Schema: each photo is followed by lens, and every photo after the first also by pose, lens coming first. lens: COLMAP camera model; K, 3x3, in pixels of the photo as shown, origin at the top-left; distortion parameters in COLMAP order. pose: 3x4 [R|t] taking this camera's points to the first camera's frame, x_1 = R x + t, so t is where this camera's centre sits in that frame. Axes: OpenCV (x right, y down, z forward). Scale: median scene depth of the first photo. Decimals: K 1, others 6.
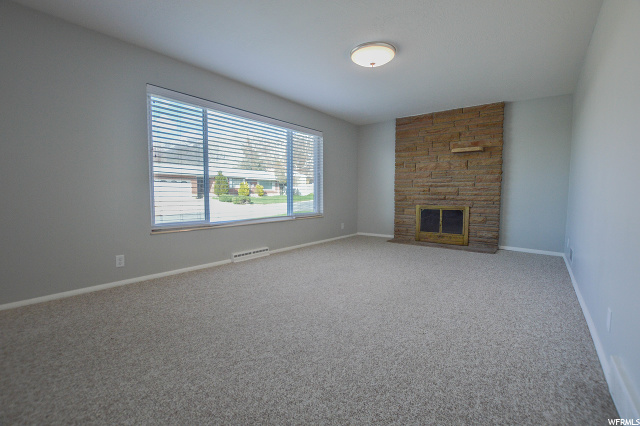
lens RADIAL K [[278.1, 0, 316.7], [0, 278.1, 211.7], [0, 0, 1]] dist [-0.023350, 0.000044]
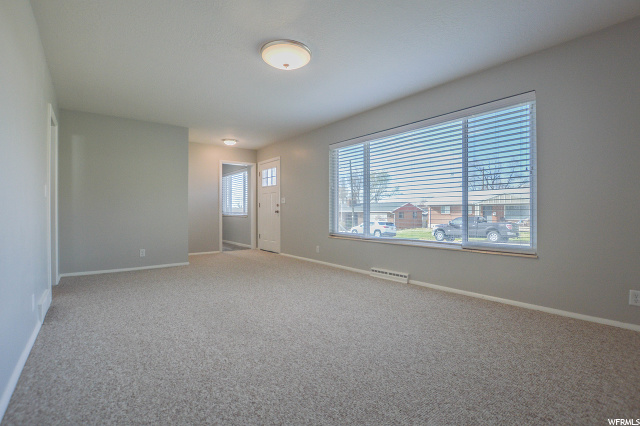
lens RADIAL K [[278.1, 0, 315.1], [0, 278.1, 213.2], [0, 0, 1]] dist [-0.023350, 0.000044]
pose [[-0.196568, 0.003122, -0.980485, 1.201851], [-0.064924, 0.997759, 0.016193, -0.092937], [0.978338, 0.066840, -0.195925, 1.476268]]
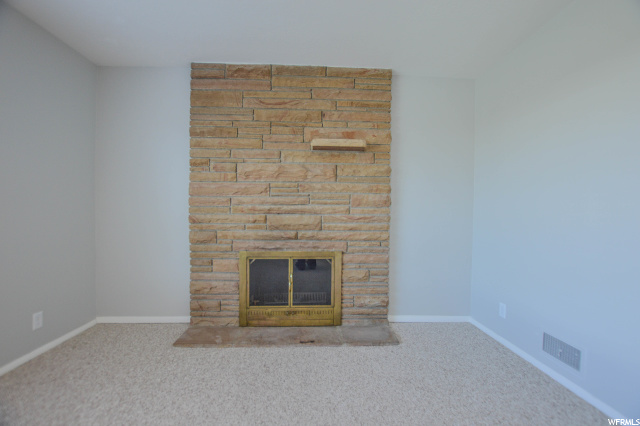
lens RADIAL K [[278.1, 0, 321.5], [0, 278.1, 213.5], [0, 0, 1]] dist [-0.023350, 0.000044]
pose [[0.736679, 0.000854, 0.676242, 0.152977], [0.038844, 0.998295, -0.043576, -0.066133], [-0.675126, 0.058370, 0.735390, 0.594173]]
